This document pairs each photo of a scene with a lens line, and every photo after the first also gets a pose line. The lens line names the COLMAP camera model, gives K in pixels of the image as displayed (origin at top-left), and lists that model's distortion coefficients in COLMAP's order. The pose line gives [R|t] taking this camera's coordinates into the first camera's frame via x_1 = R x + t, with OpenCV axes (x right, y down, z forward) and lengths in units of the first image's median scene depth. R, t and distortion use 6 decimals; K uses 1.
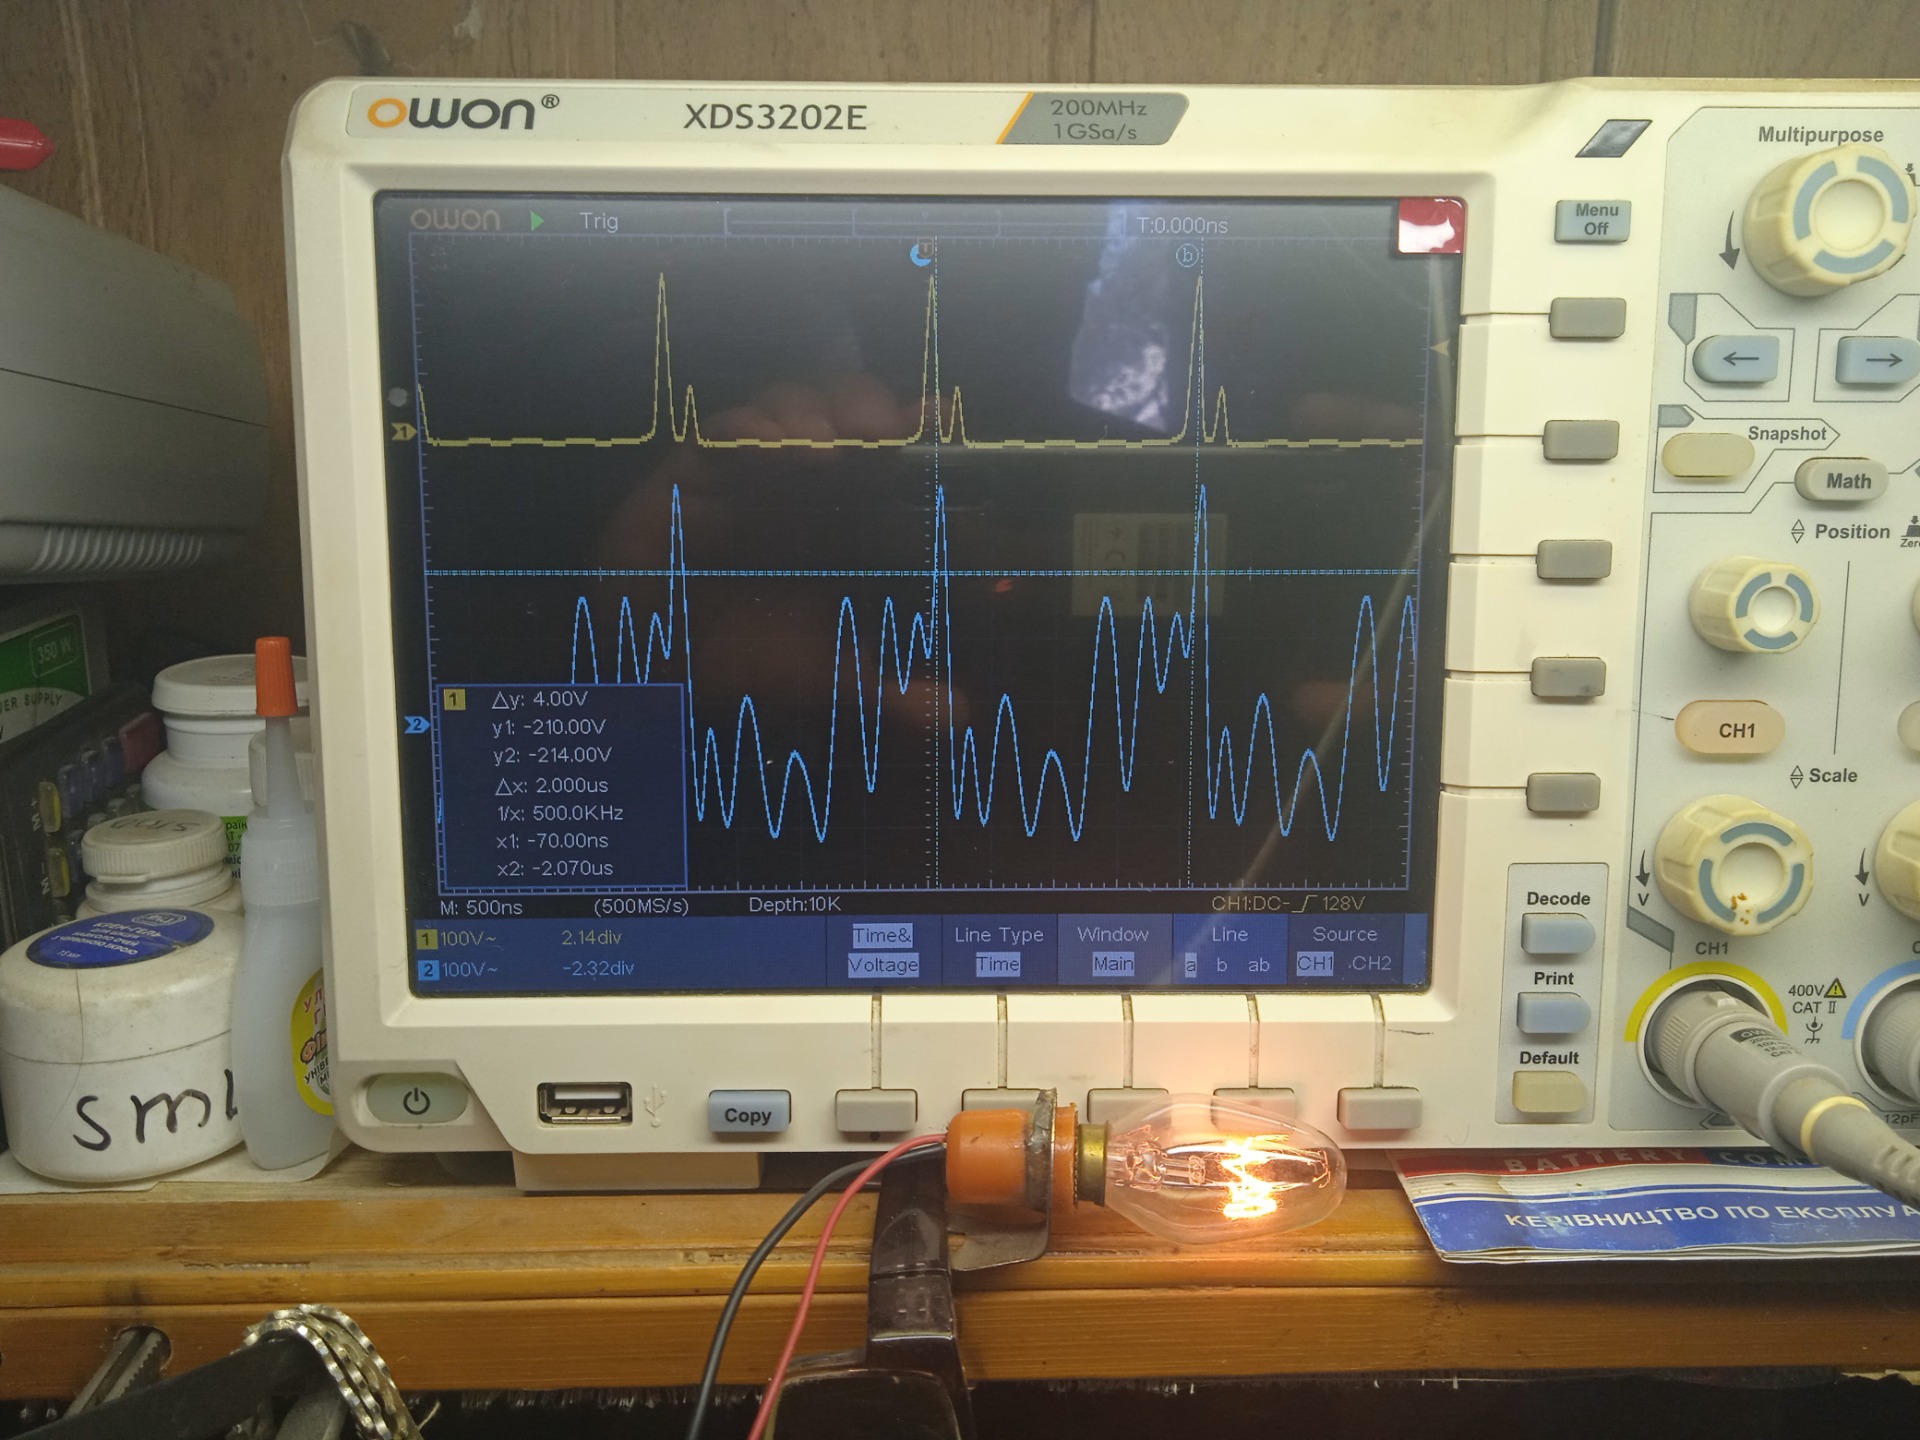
lens RADIAL K [[1746.4, 0, 959.1], [0, 1746.4, 676.8], [0, 0, 1]] dist [0.067691, -0.167072]
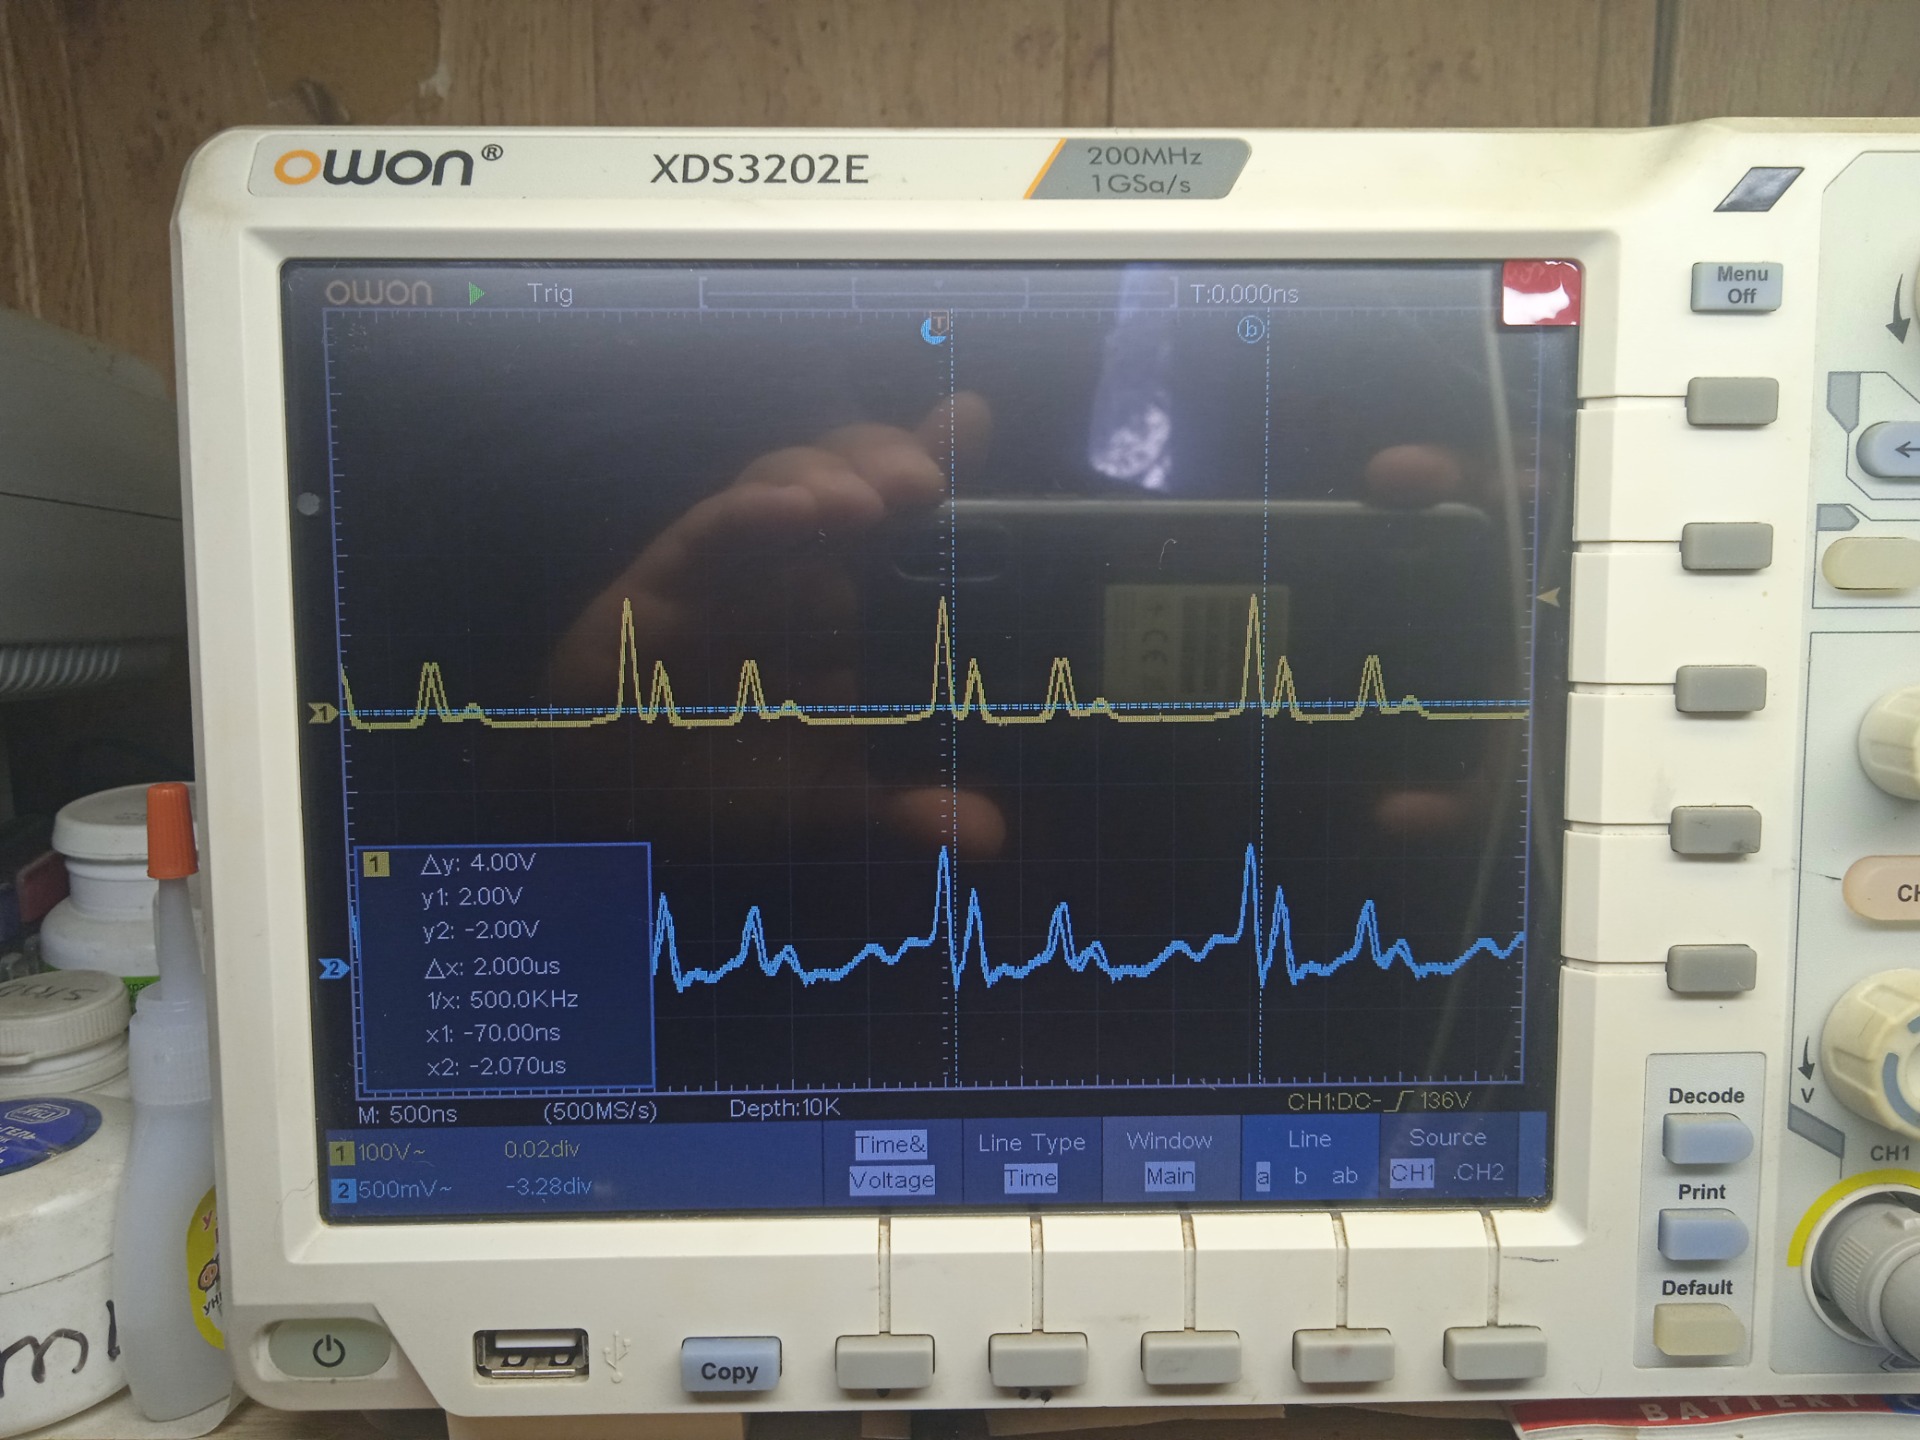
lens RADIAL K [[1664.7, 0, 955.9], [0, 1664.7, 686.7], [0, 0, 1]] dist [0.010069, -0.018156]
pose [[0.999977, -0.006687, 0.001142, -0.012740], [0.006737, 0.998662, -0.051279, -0.028302], [-0.000797, 0.051286, 0.998684, 0.203189]]
